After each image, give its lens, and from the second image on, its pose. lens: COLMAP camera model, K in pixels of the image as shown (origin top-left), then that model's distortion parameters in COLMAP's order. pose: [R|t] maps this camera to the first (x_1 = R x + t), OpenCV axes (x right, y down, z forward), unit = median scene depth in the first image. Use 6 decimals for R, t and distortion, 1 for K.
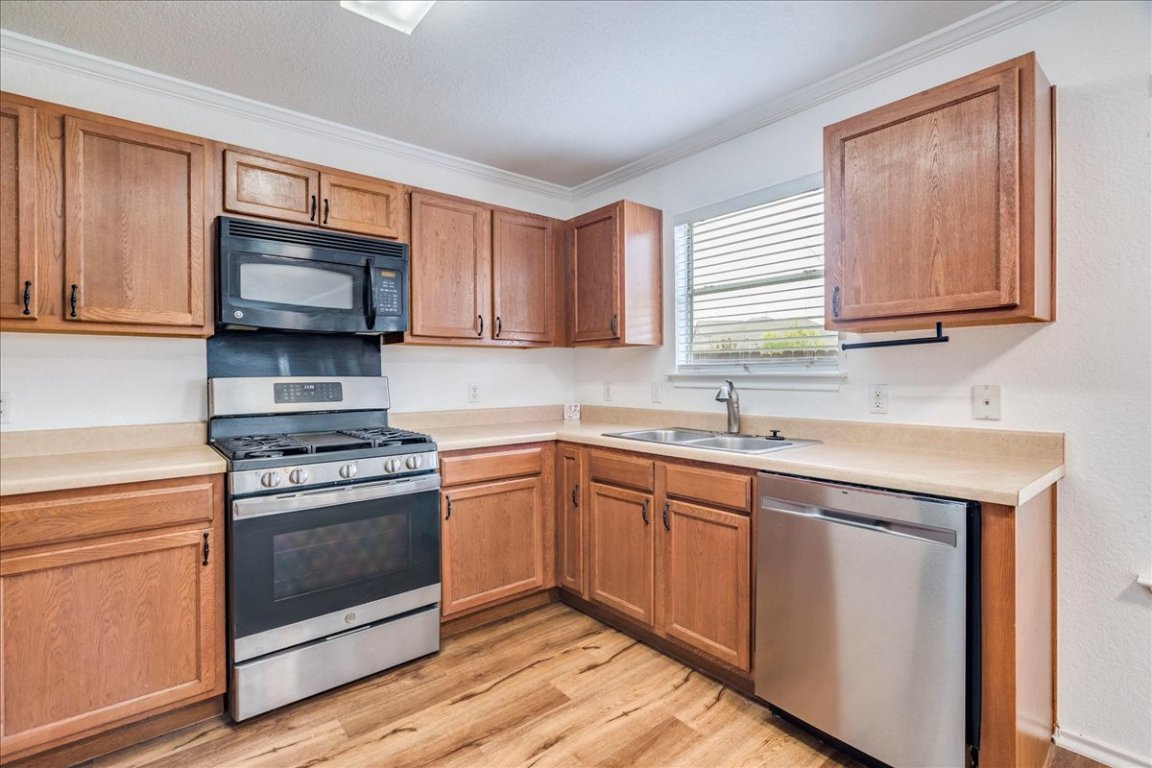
lens RADIAL K [[530.8, 0, 570.9], [0, 530.8, 379.9], [0, 0, 1]] dist [-0.003616, 0.001152]
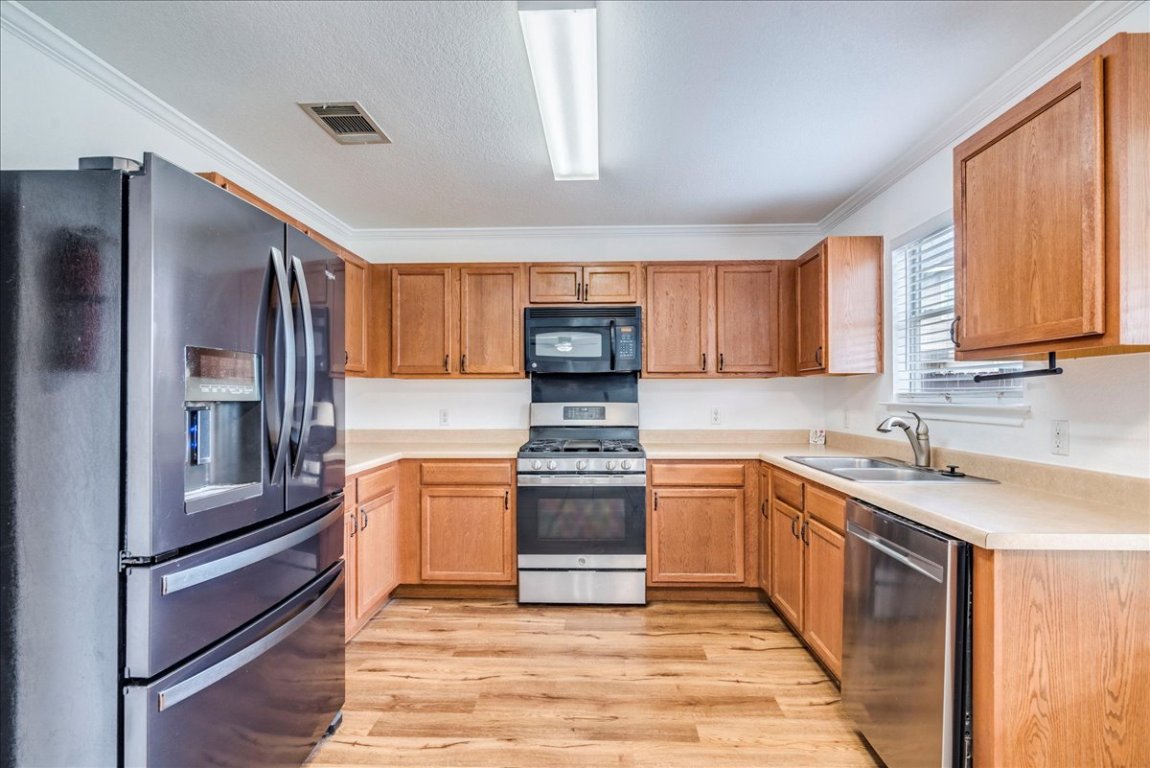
lens RADIAL K [[529.9, 0, 585.9], [0, 529.9, 400.3], [0, 0, 1]] dist [-0.003616, 0.001152]
pose [[0.753733, 0.009236, -0.657115, 0.563139], [-0.007861, 0.999956, 0.005039, -0.022084], [0.657133, 0.001368, 0.753773, -0.138172]]
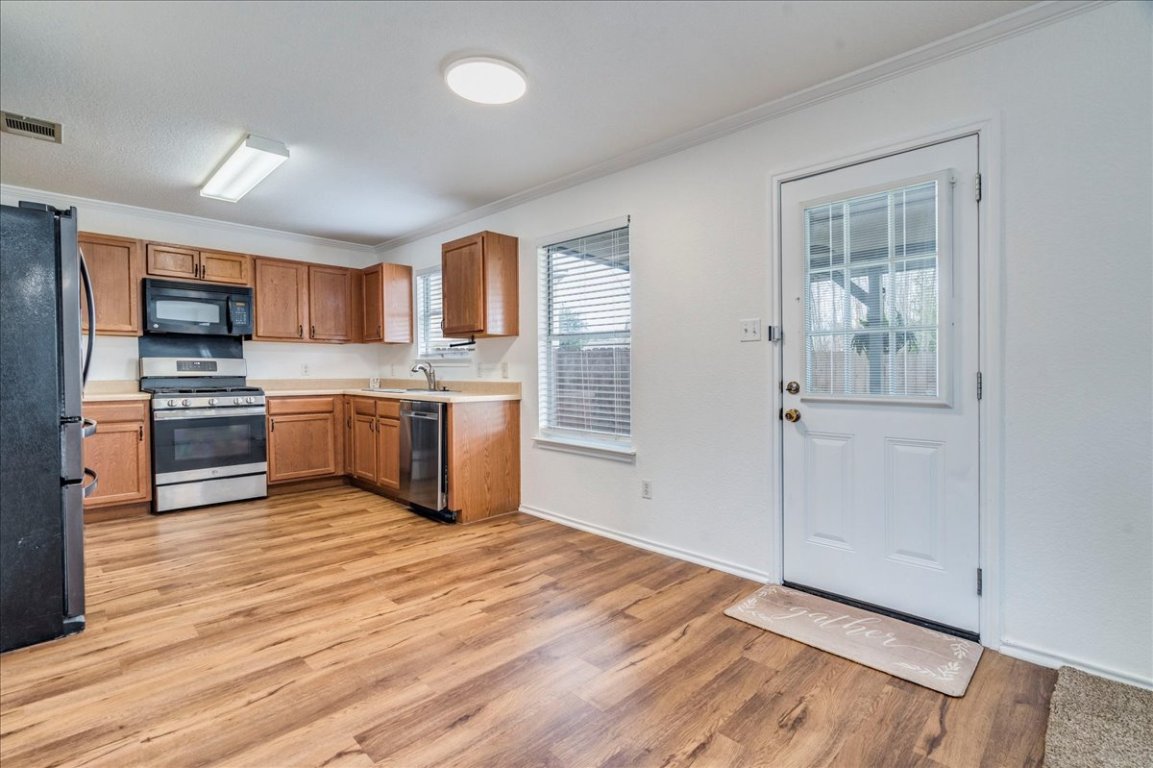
lens RADIAL K [[531.3, 0, 574.0], [0, 531.3, 389.1], [0, 0, 1]] dist [-0.003616, 0.001152]
pose [[0.994835, 0.003366, 0.101449, 0.739898], [-0.006119, 0.999621, 0.026837, 0.052772], [-0.101320, -0.027320, 0.994479, -1.154980]]
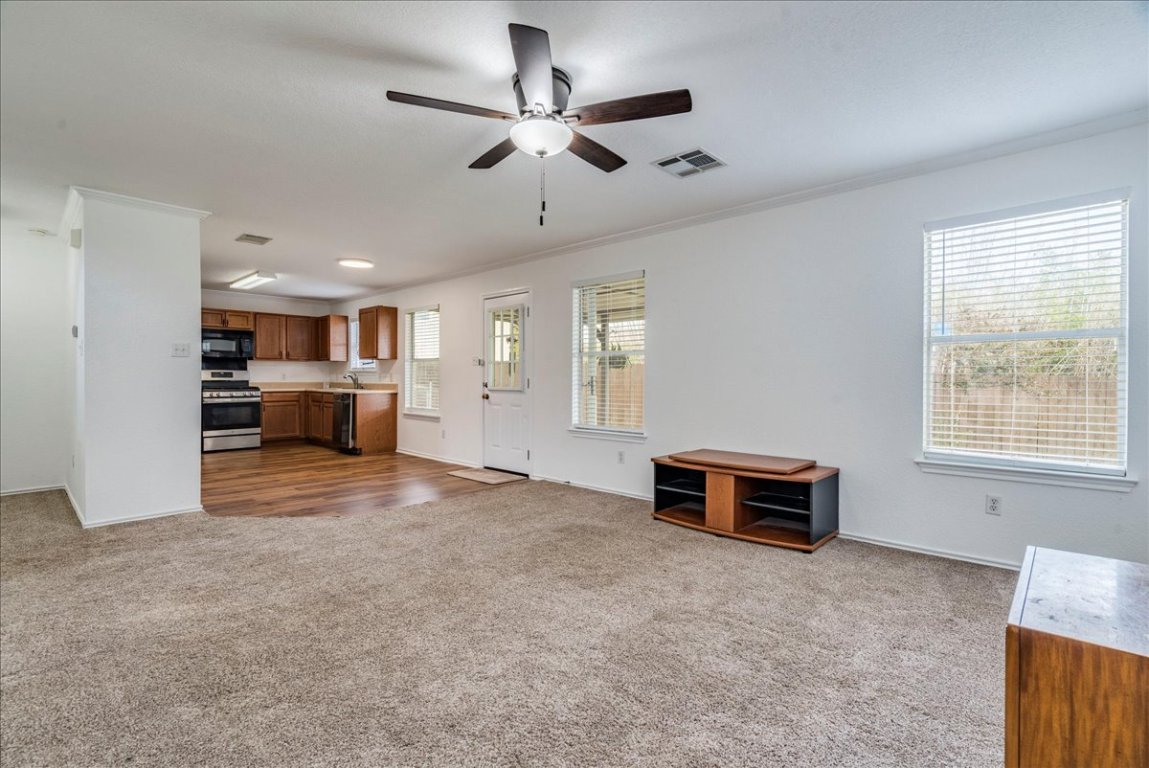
lens RADIAL K [[529.4, 0, 568.7], [0, 529.4, 377.7], [0, 0, 1]] dist [-0.003616, 0.001152]
pose [[0.992496, 0.006920, 0.122077, 1.467440], [-0.006401, 0.999969, -0.004637, 0.049752], [-0.122105, 0.003821, 0.992510, -2.980112]]
